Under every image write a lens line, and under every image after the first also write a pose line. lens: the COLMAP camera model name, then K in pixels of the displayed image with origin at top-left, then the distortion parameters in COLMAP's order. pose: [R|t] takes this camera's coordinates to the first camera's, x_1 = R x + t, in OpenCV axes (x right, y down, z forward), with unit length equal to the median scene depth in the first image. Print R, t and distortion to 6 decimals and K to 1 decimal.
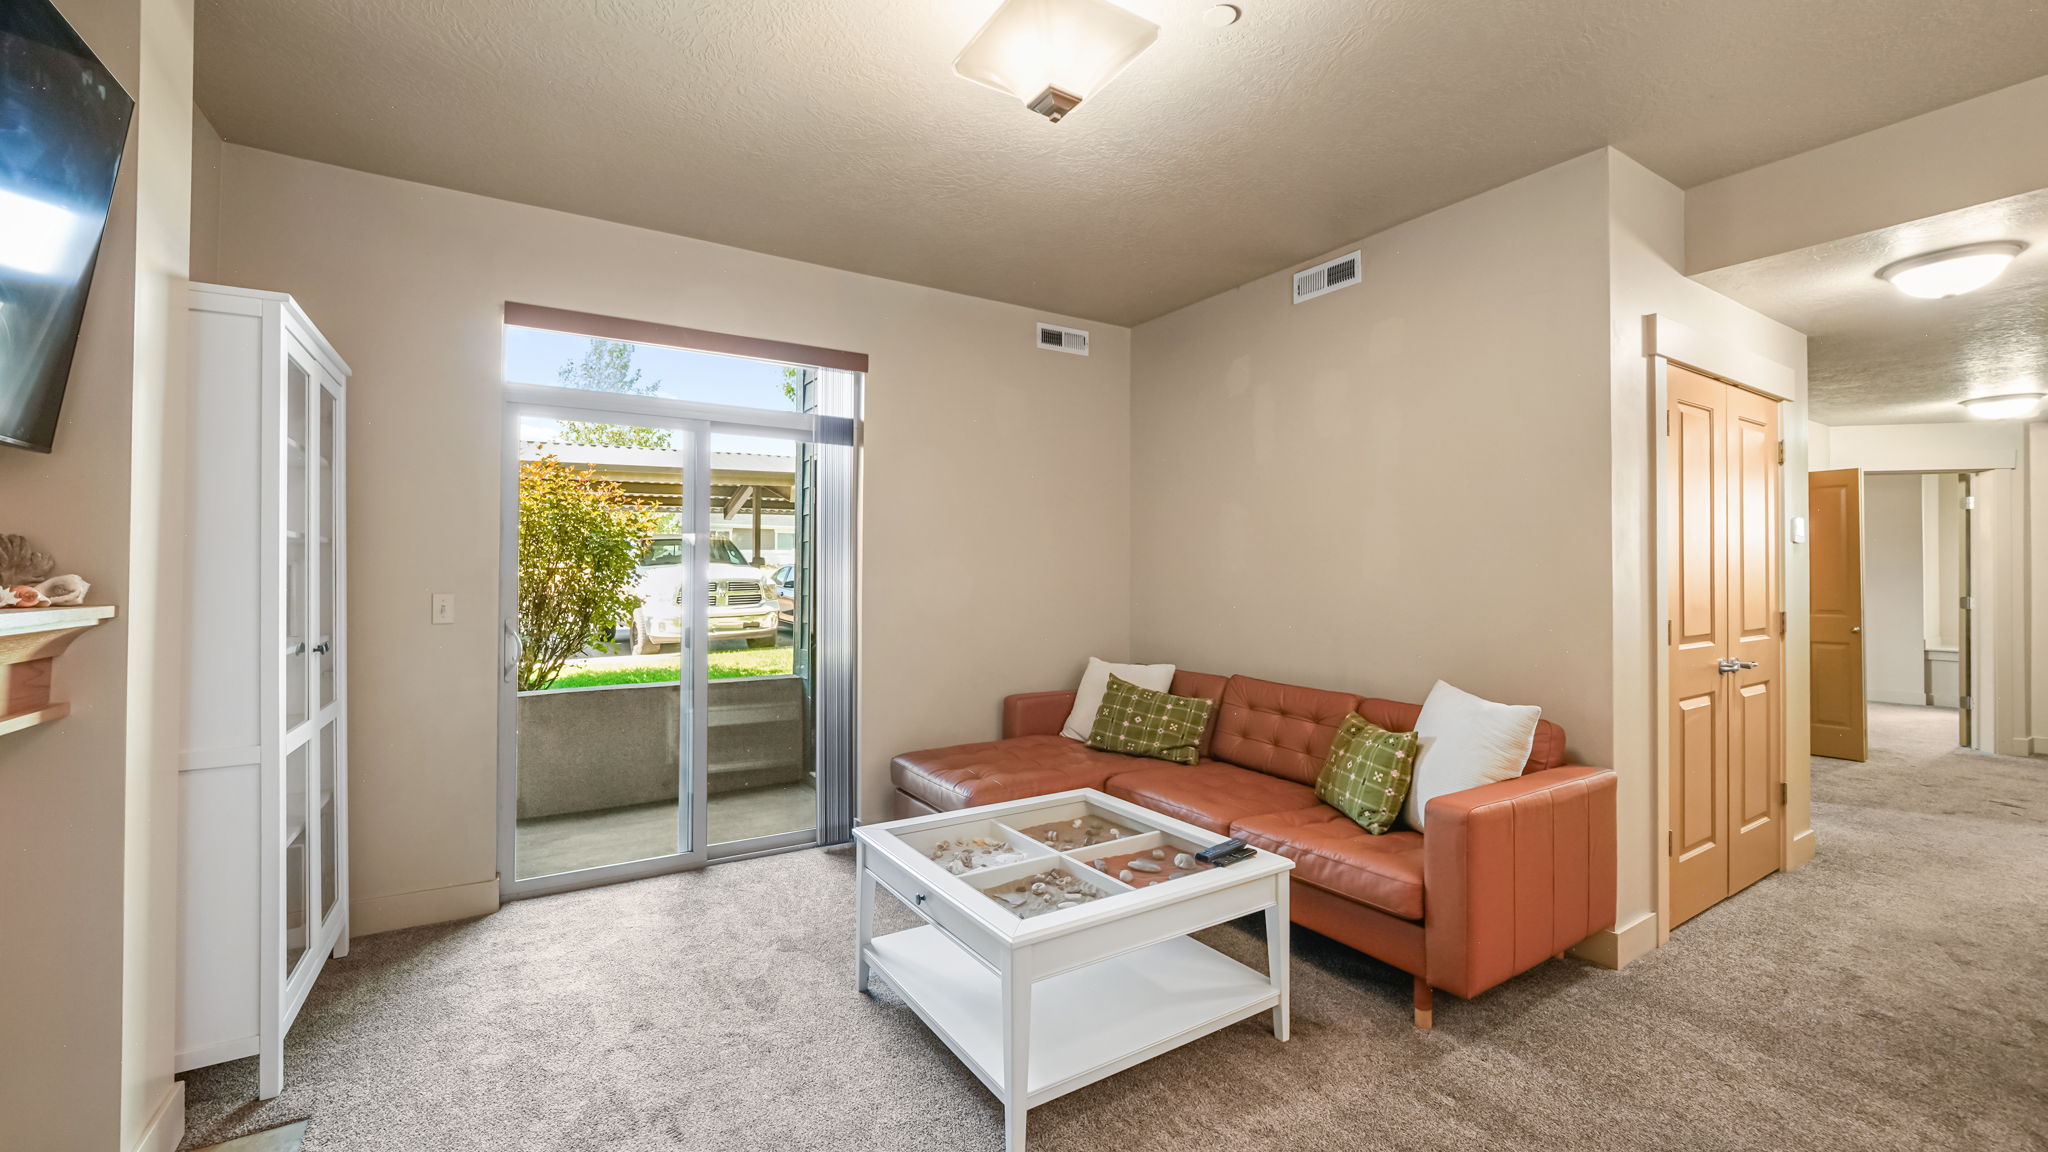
lens RADIAL K [[812.3, 0, 1002.3], [0, 812.3, 576.5], [0, 0, 1]] dist [-0.013965, 0.000094]
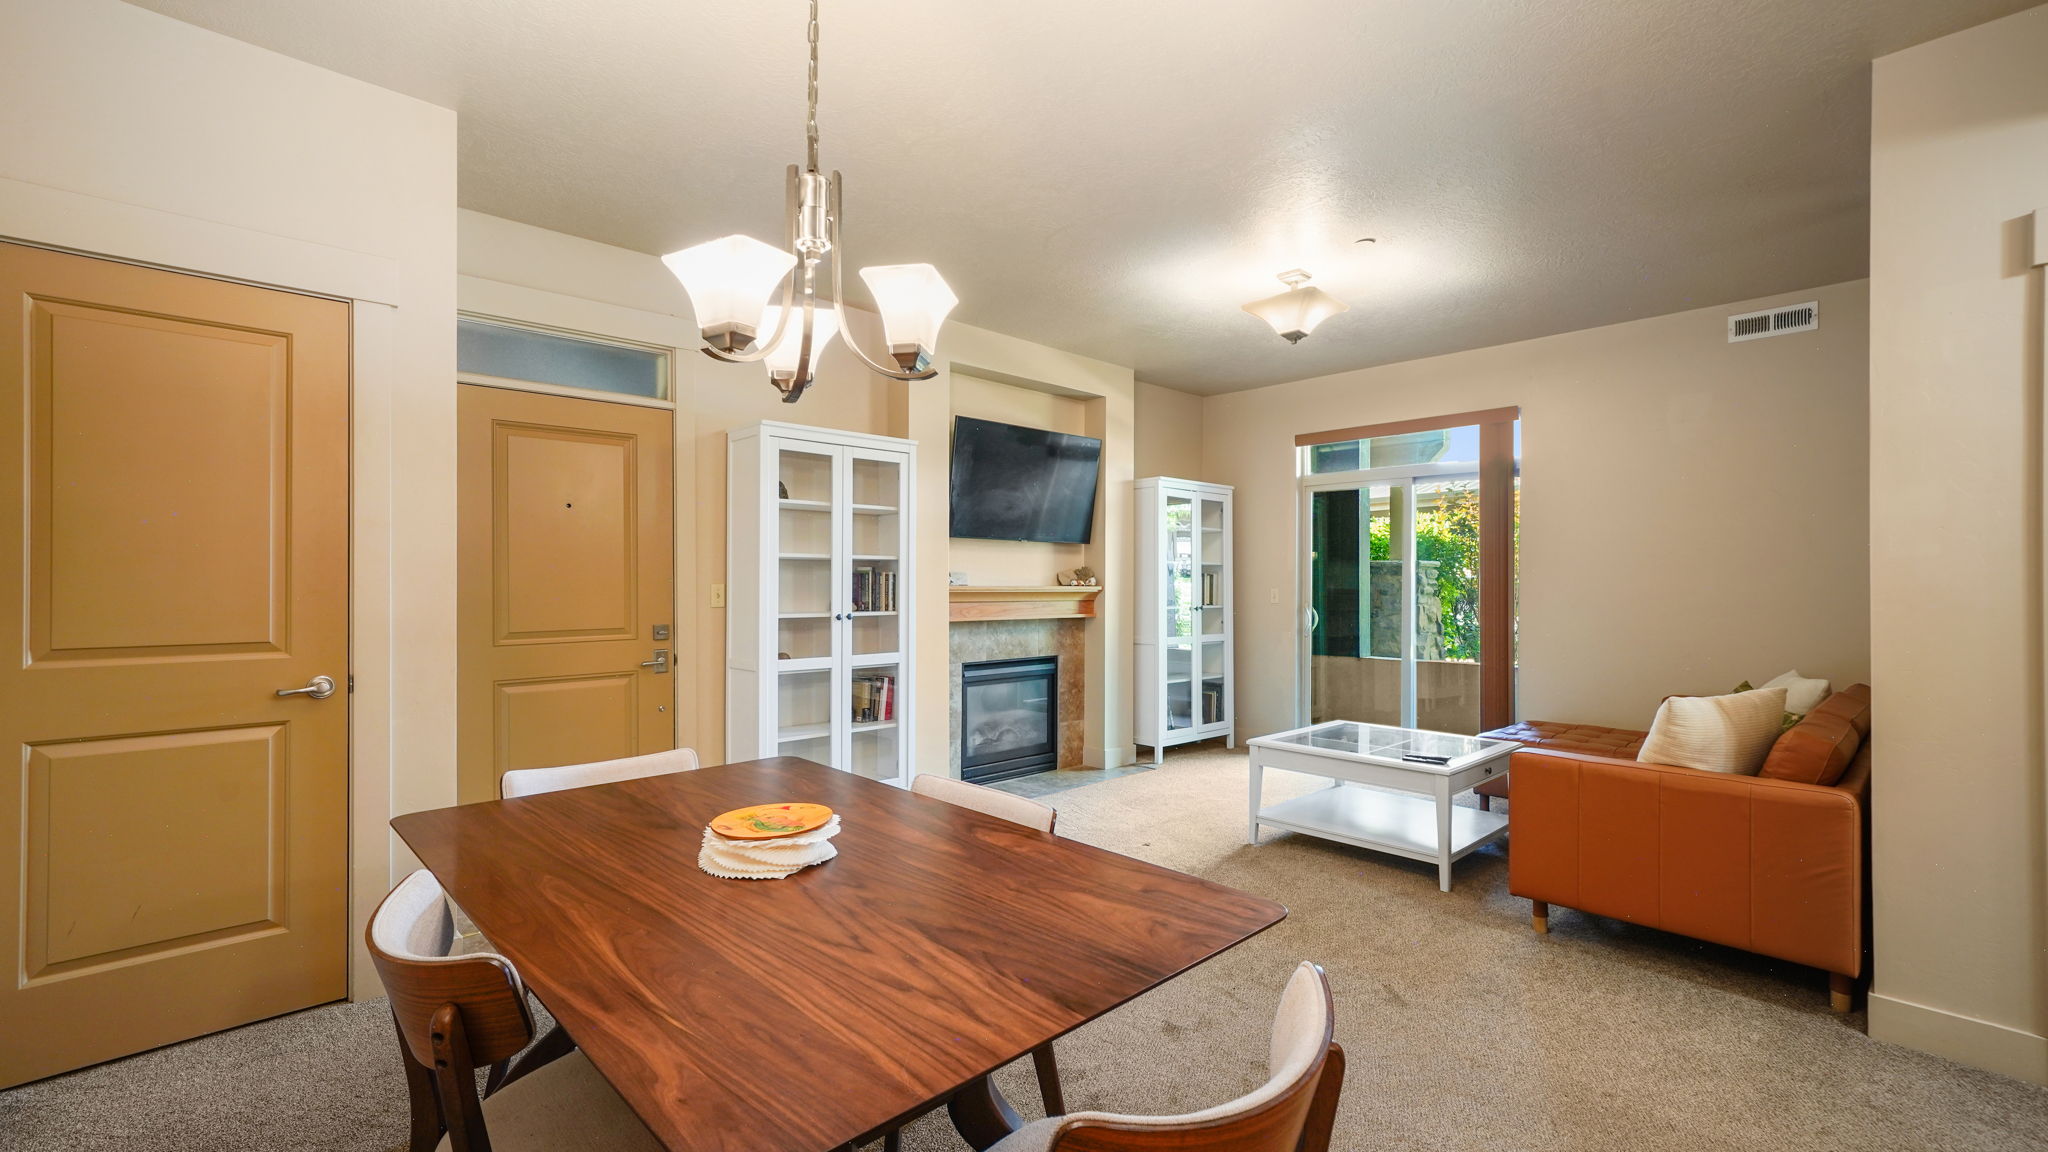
lens RADIAL K [[873.0, 0, 1026.4], [0, 873.0, 582.7], [0, 0, 1]] dist [0.001621, 0.000162]
pose [[0.204550, -0.000581, -0.978856, 1.384082], [-0.004122, 0.999990, -0.001454, 0.014854], [0.978848, 0.004332, 0.204545, -0.052814]]
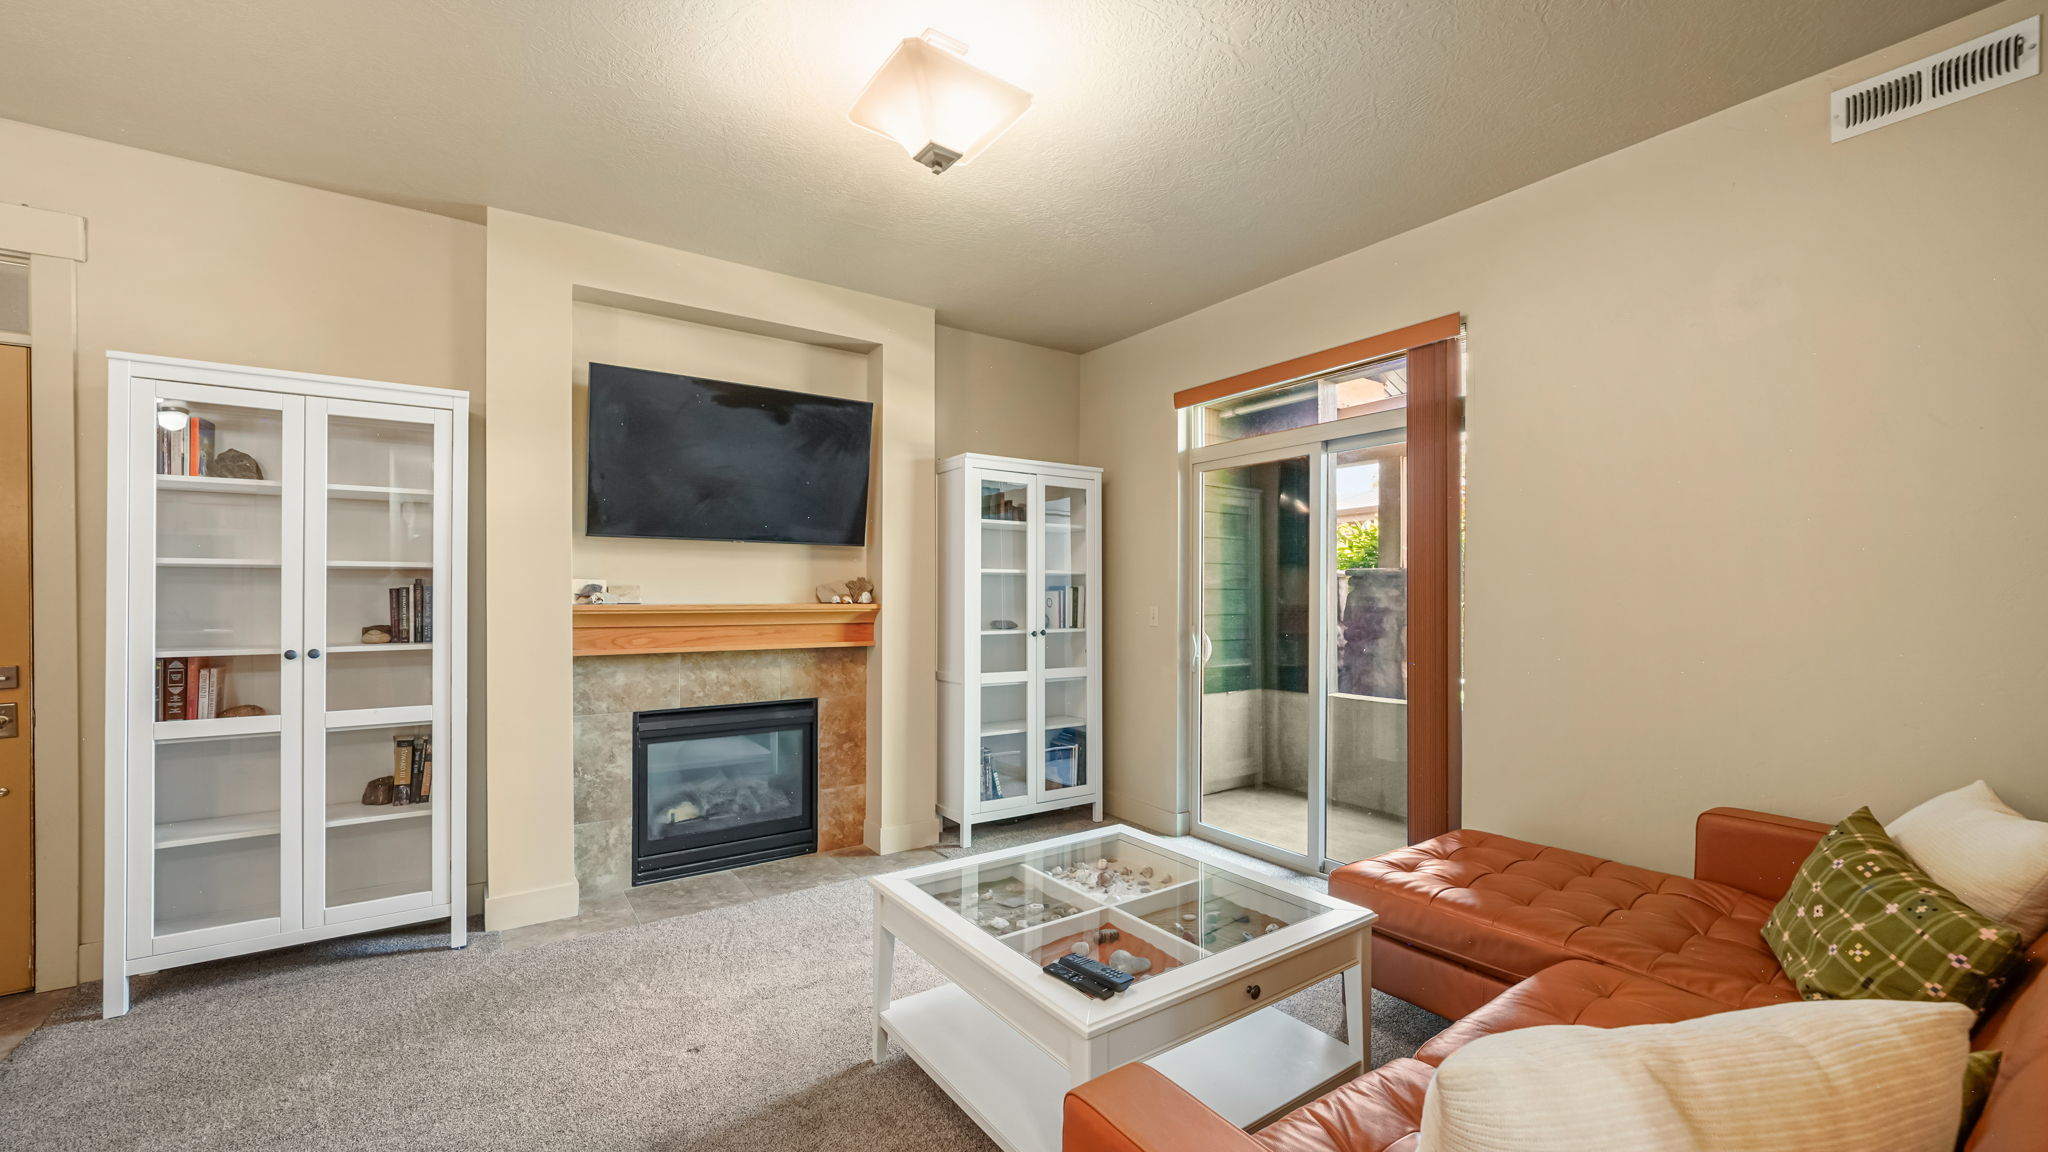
lens RADIAL K [[800.4, 0, 1026.8], [0, 800.4, 593.5], [0, 0, 1]] dist [-0.014086, 0.005182]
pose [[0.054862, -0.000590, -0.998494, 0.790911], [-0.002443, 0.999997, -0.000725, 0.002225], [0.998491, 0.002479, 0.054860, 0.727783]]
